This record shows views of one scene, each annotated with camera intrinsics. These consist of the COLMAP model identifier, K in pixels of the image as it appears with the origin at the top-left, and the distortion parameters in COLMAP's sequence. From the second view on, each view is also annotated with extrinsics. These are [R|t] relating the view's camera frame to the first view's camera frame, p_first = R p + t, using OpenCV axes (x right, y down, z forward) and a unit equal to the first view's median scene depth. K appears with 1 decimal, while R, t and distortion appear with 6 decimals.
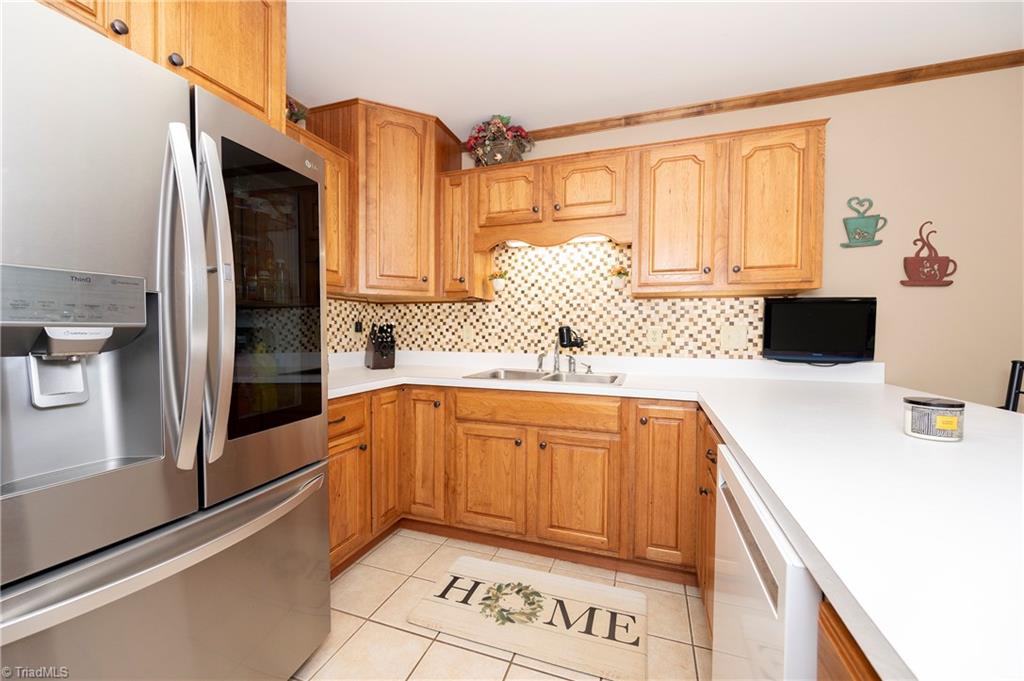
lens RADIAL K [[407.4, 0, 509.8], [0, 407.4, 338.8], [0, 0, 1]] dist [0.000431, -0.000025]
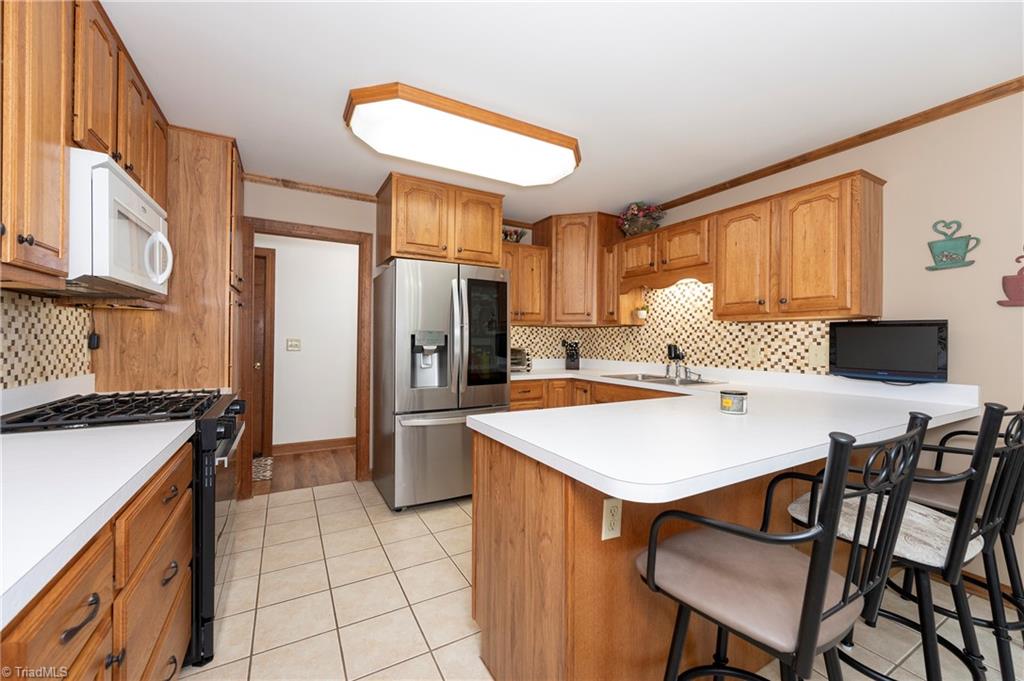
lens RADIAL K [[379.9, 0, 489.8], [0, 379.9, 337.3], [0, 0, 1]] dist [0.000608, 0.000086]
pose [[0.730417, -0.004099, -0.682989, 0.549105], [-0.020083, 0.999421, -0.027476, -0.006638], [0.682706, 0.033785, 0.729912, -0.368325]]
